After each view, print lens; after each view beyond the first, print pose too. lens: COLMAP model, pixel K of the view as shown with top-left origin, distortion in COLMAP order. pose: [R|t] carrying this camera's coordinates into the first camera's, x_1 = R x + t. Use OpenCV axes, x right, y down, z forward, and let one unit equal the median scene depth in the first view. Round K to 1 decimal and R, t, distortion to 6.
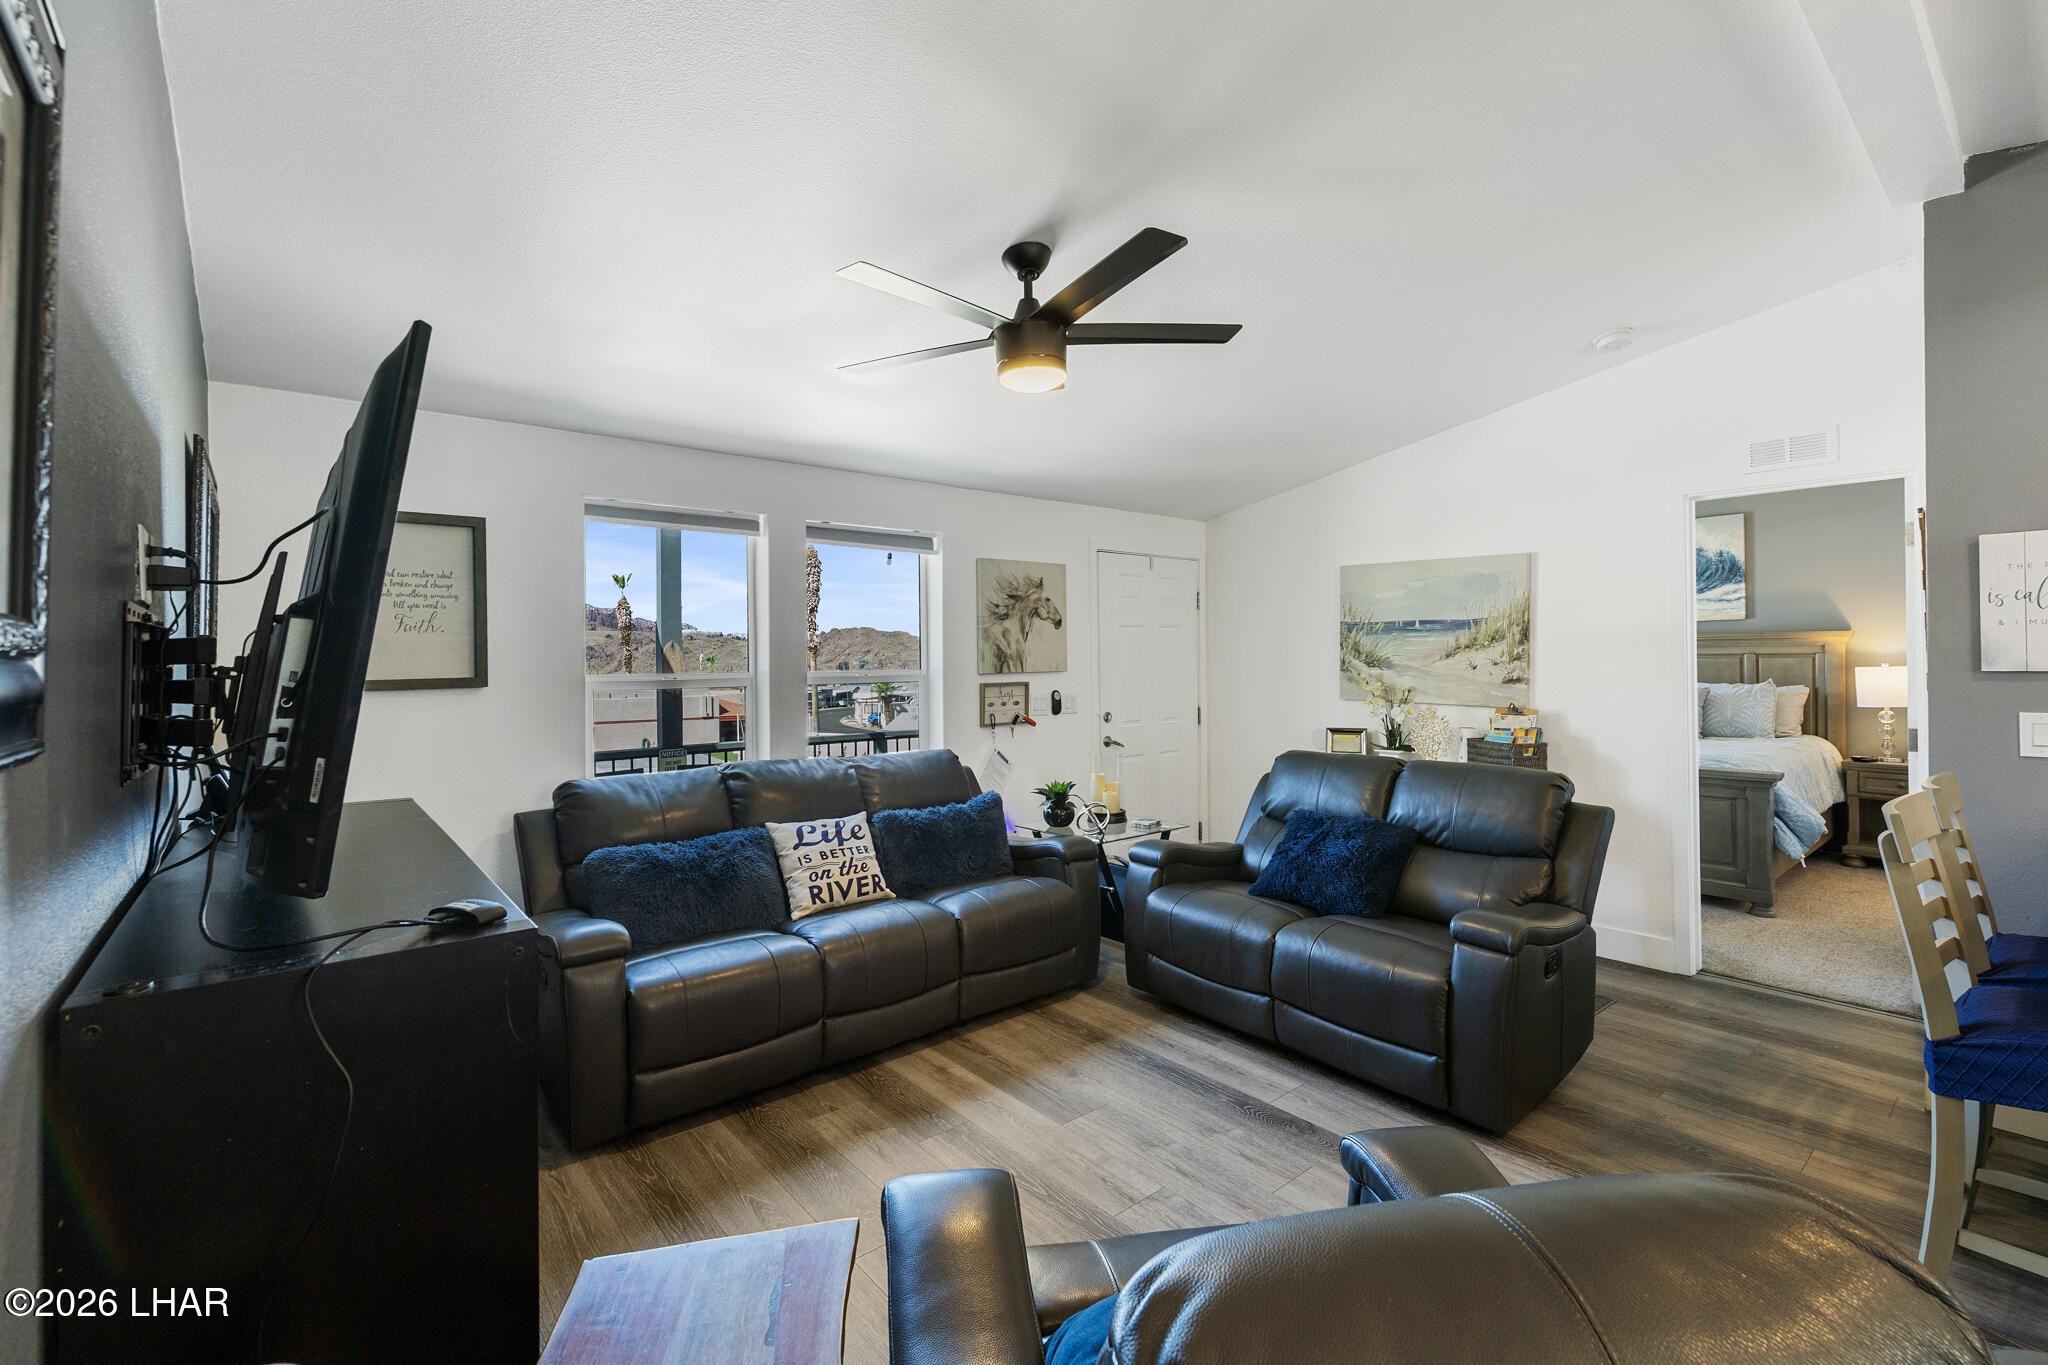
lens RADIAL K [[897.8, 0, 1030.0], [0, 897.8, 637.7], [0, 0, 1]] dist [-0.002230, -0.000139]
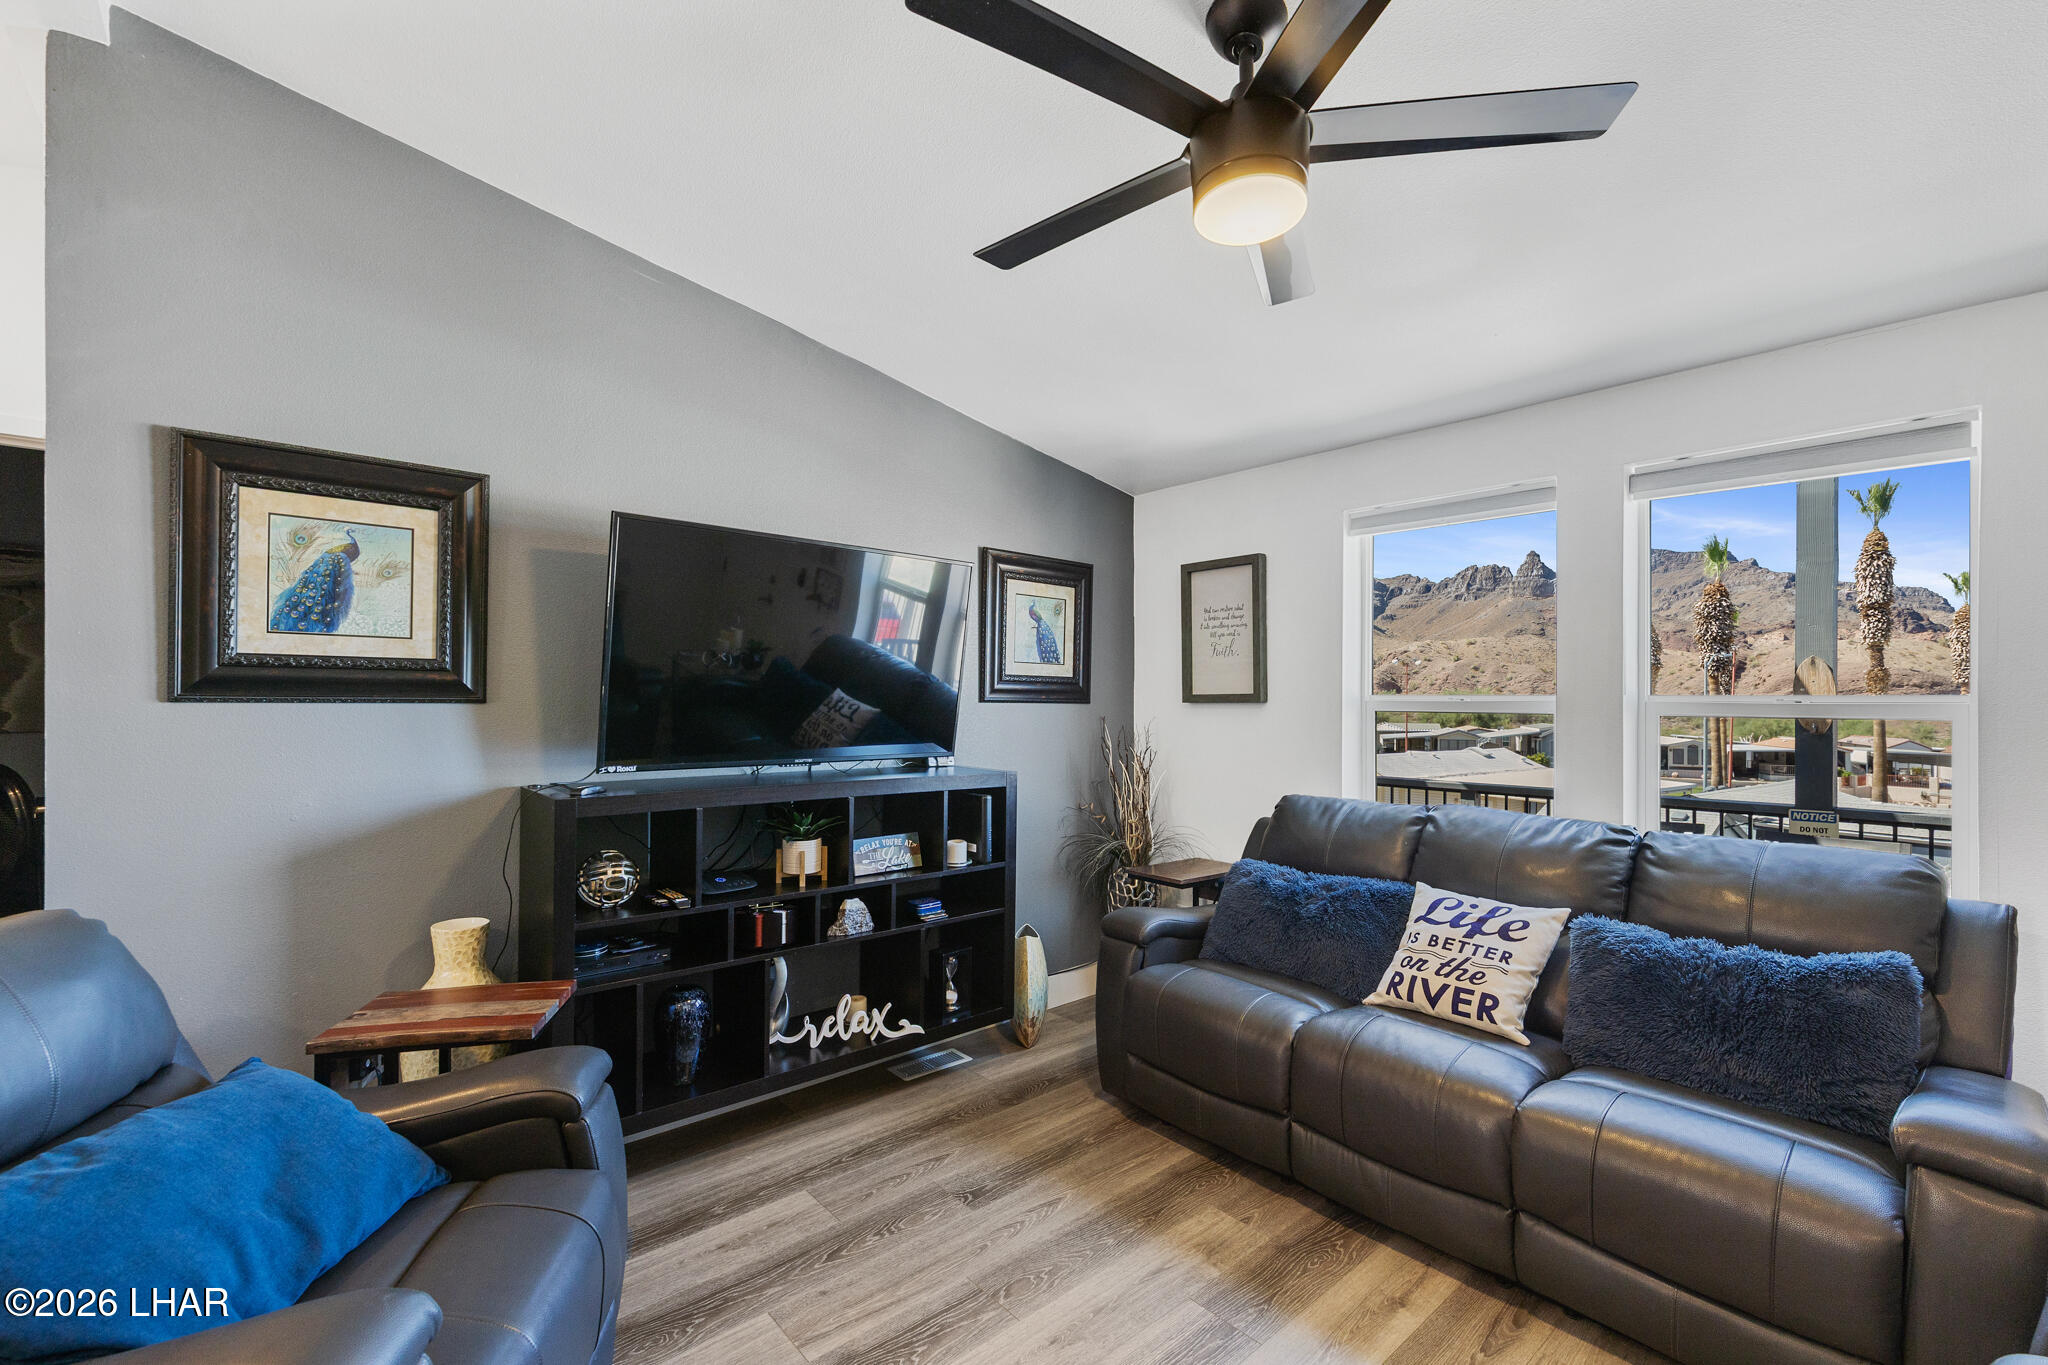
lens RADIAL K [[881.5, 0, 1038.6], [0, 881.5, 691.5], [0, 0, 1]] dist [0.001299, 0.000229]
pose [[0.028354, 0.003310, -0.999592, 0.342595], [0.019989, 0.999793, 0.003878, 0.021522], [0.999398, -0.020091, 0.028282, 0.473383]]
